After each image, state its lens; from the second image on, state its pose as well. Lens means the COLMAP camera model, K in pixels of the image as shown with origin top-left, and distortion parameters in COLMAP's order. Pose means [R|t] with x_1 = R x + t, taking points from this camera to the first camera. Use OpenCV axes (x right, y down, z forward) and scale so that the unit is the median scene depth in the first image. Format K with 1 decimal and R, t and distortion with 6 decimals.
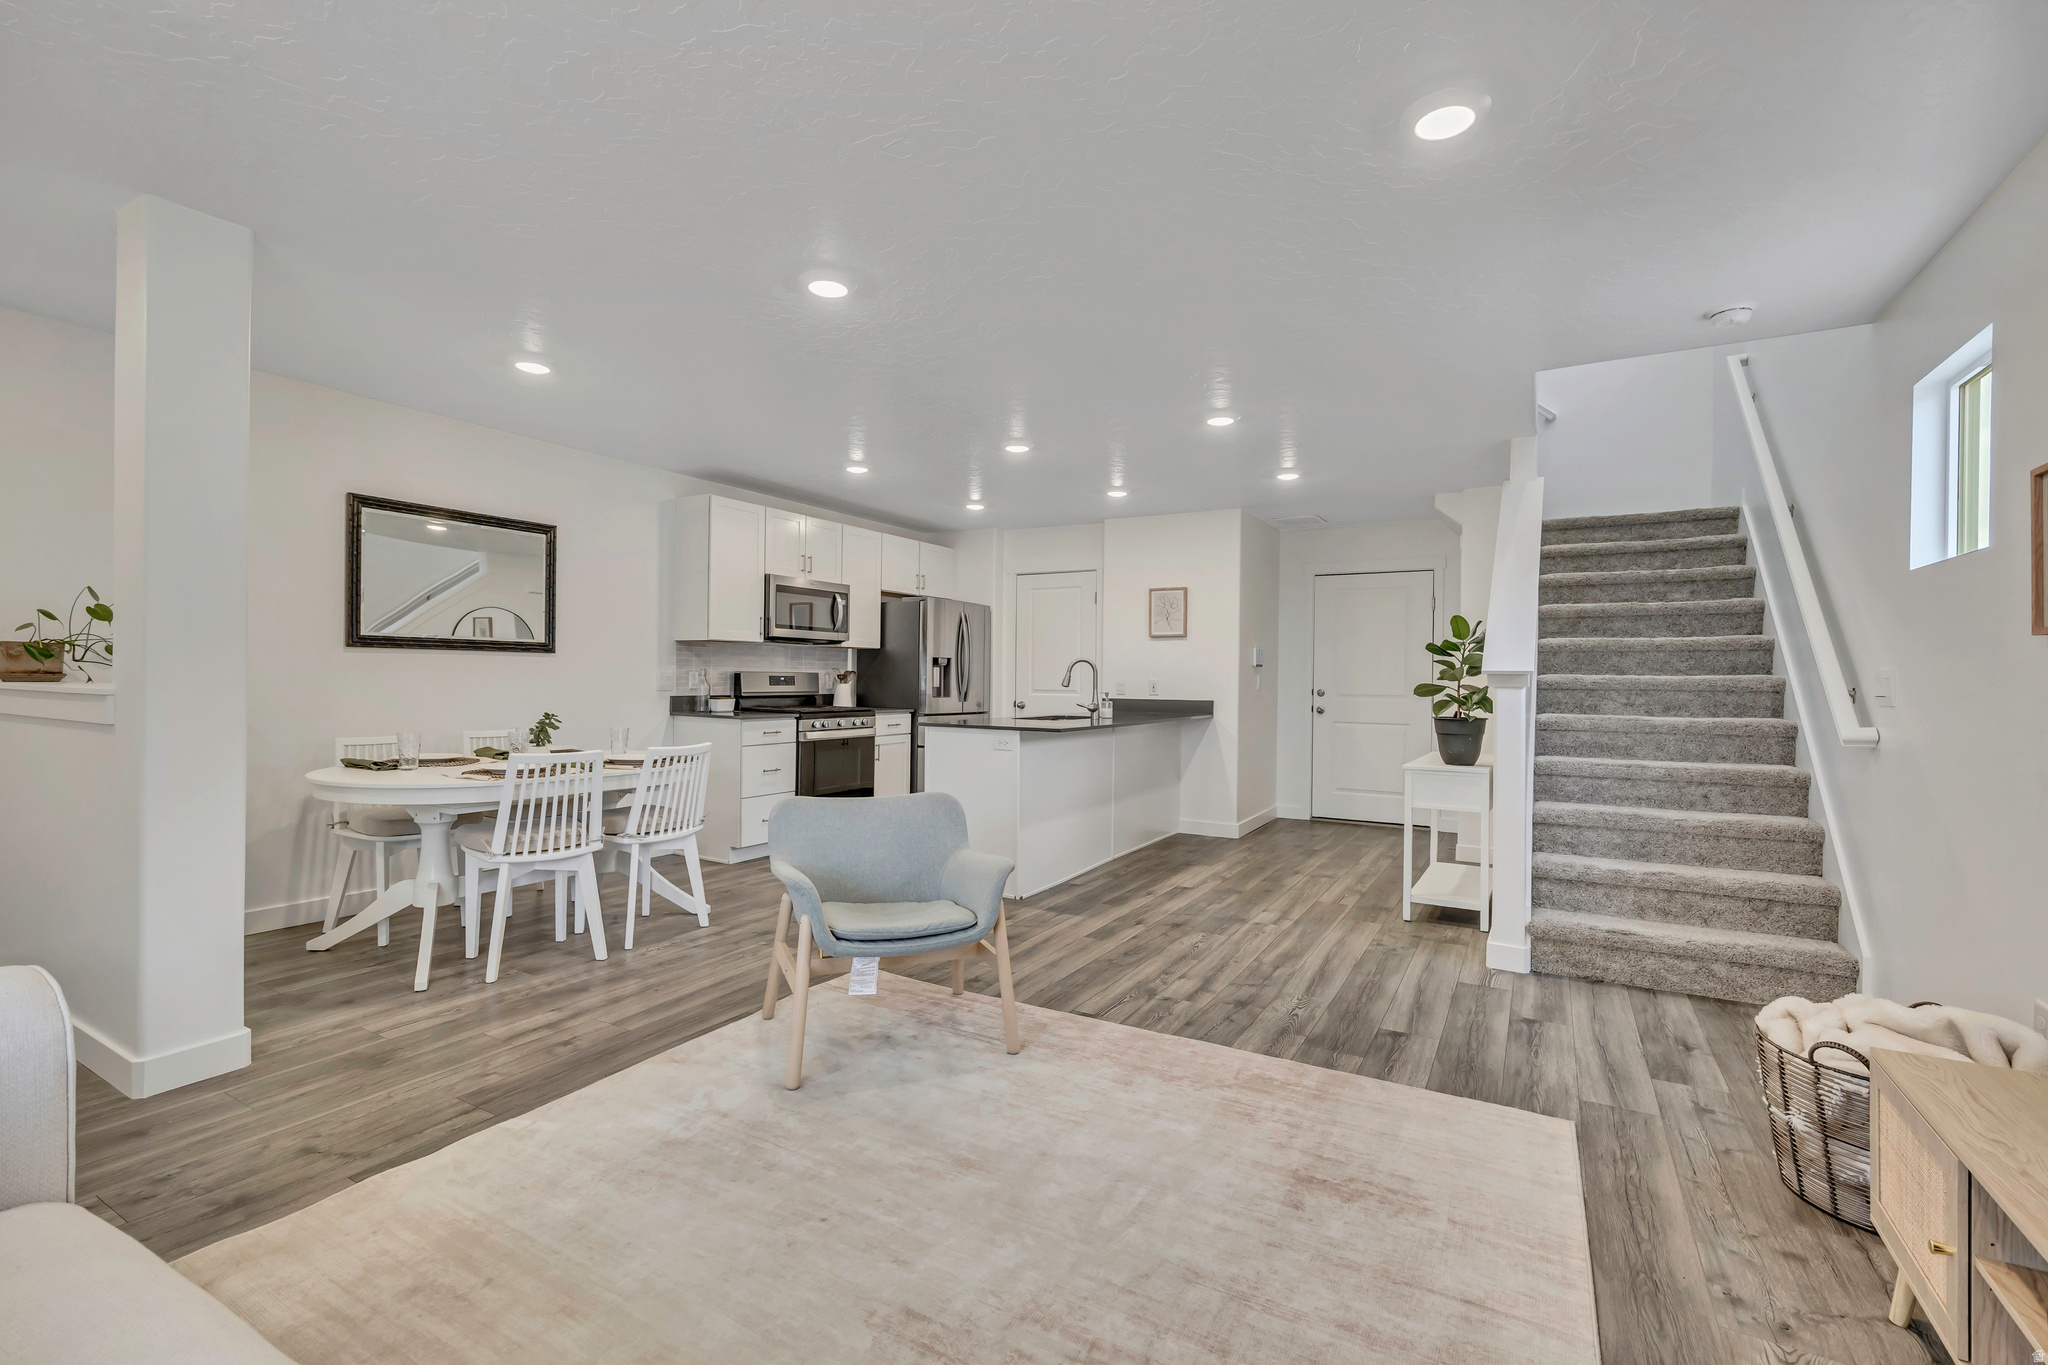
lens RADIAL K [[899.2, 0, 1024.0], [0, 899.2, 682.5], [0, 0, 1]] dist [-0.001297, 0.000391]
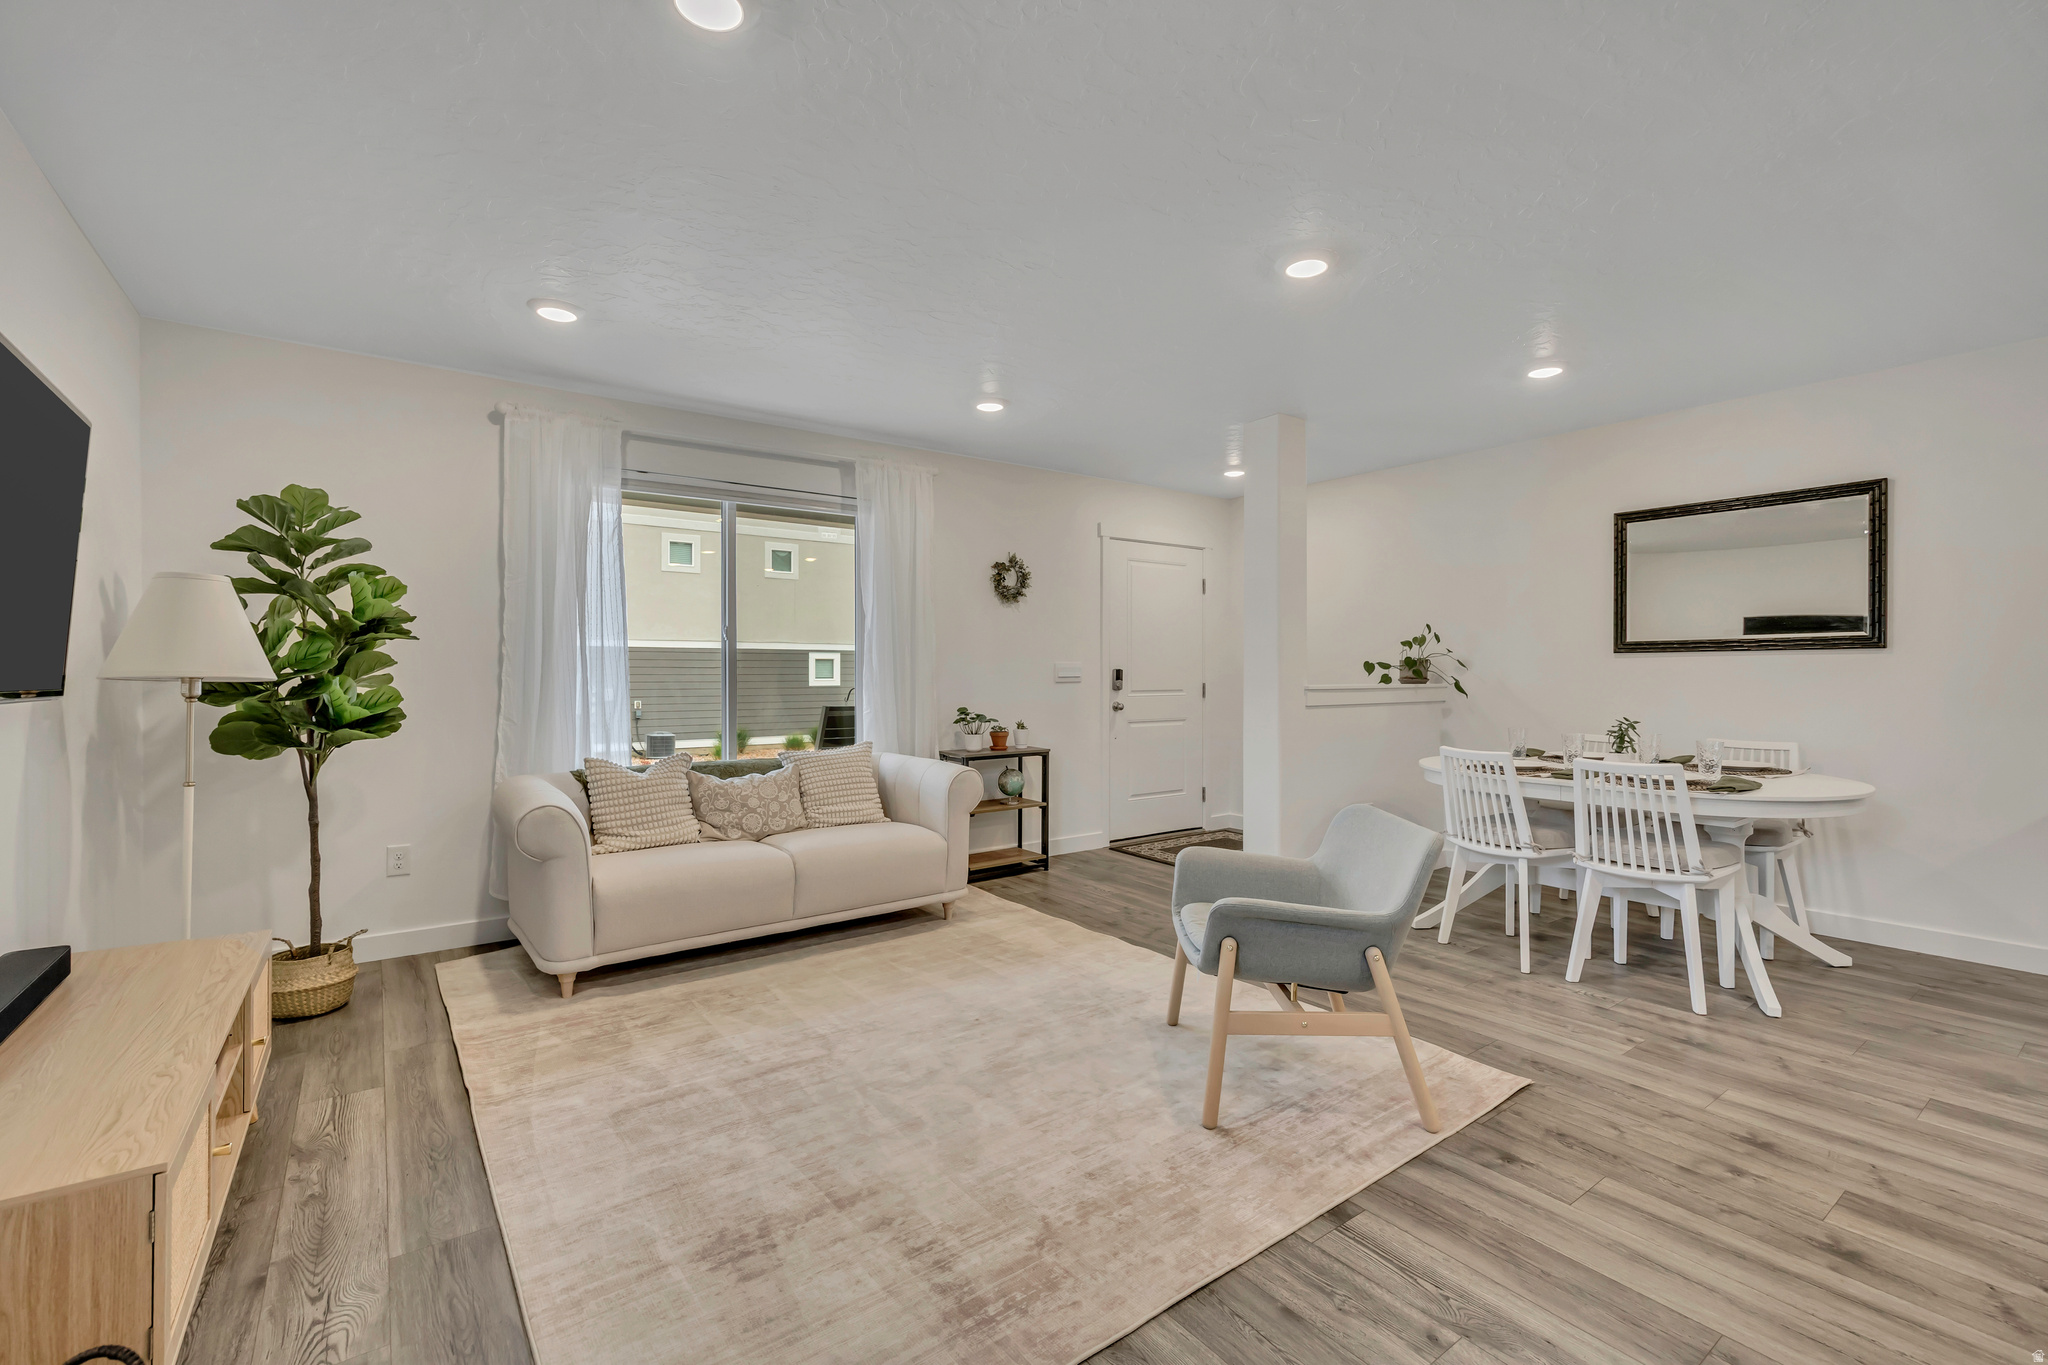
lens RADIAL K [[889.3, 0, 1027.0], [0, 889.3, 678.5], [0, 0, 1]] dist [-0.001208, 0.000946]
pose [[-0.401734, -0.008498, -0.915717, 0.432597], [-0.010452, 0.999934, -0.004695, 0.003483], [0.915697, 0.007685, -0.401797, 0.628203]]
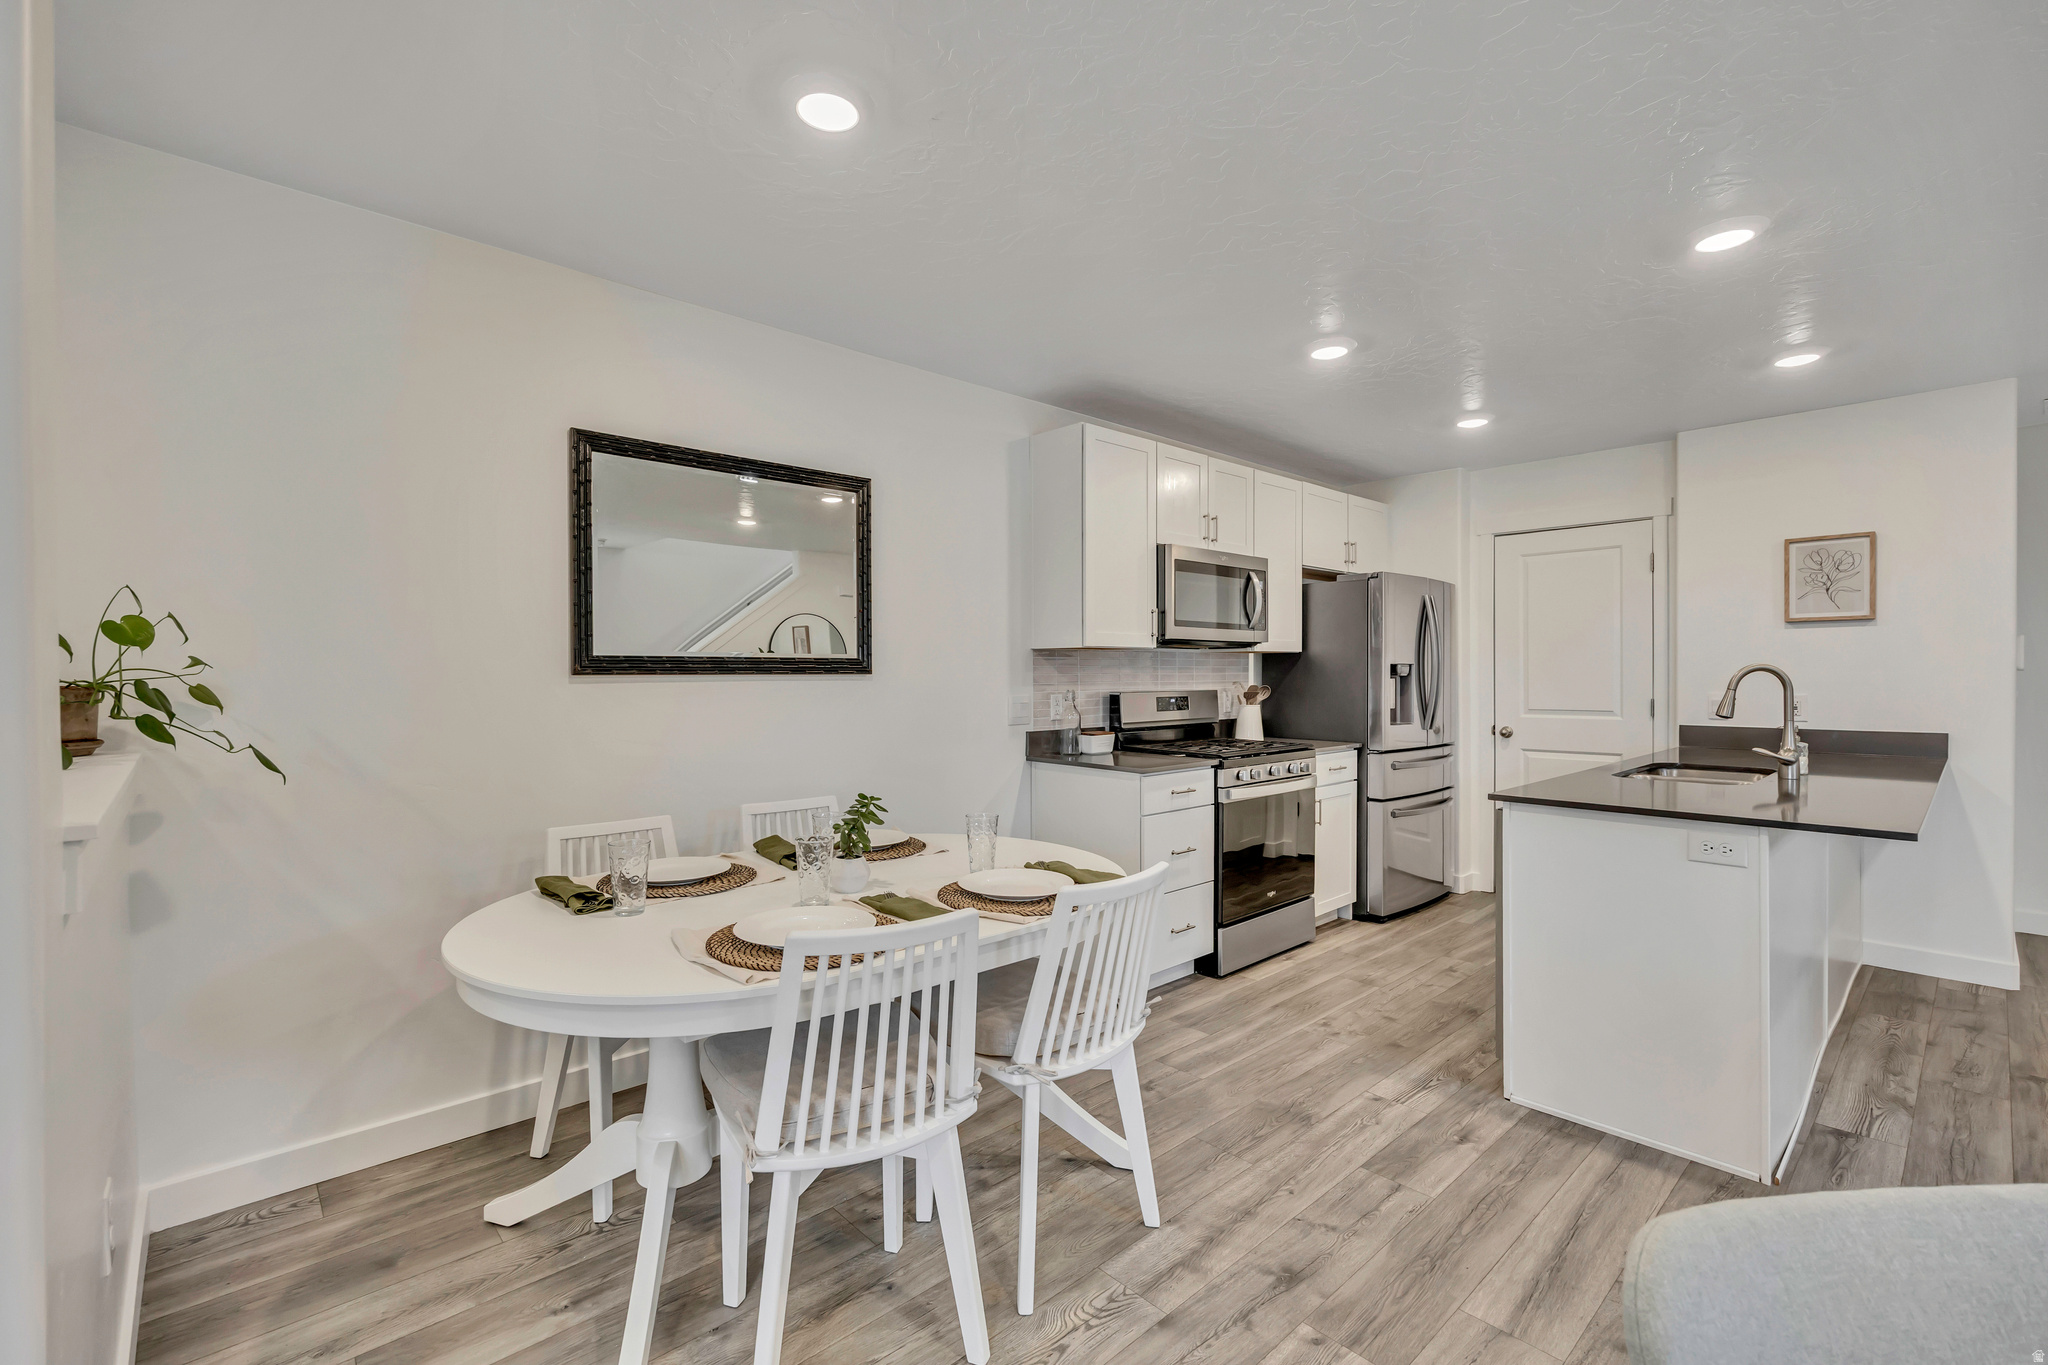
lens RADIAL K [[889.3, 0, 1027.0], [0, 889.3, 678.5], [0, 0, 1]] dist [-0.001208, 0.000946]
pose [[0.954847, -0.013811, -0.296777, -0.217100], [0.013261, 0.999905, -0.003866, -0.024814], [0.296802, -0.000244, 0.954939, 0.406747]]
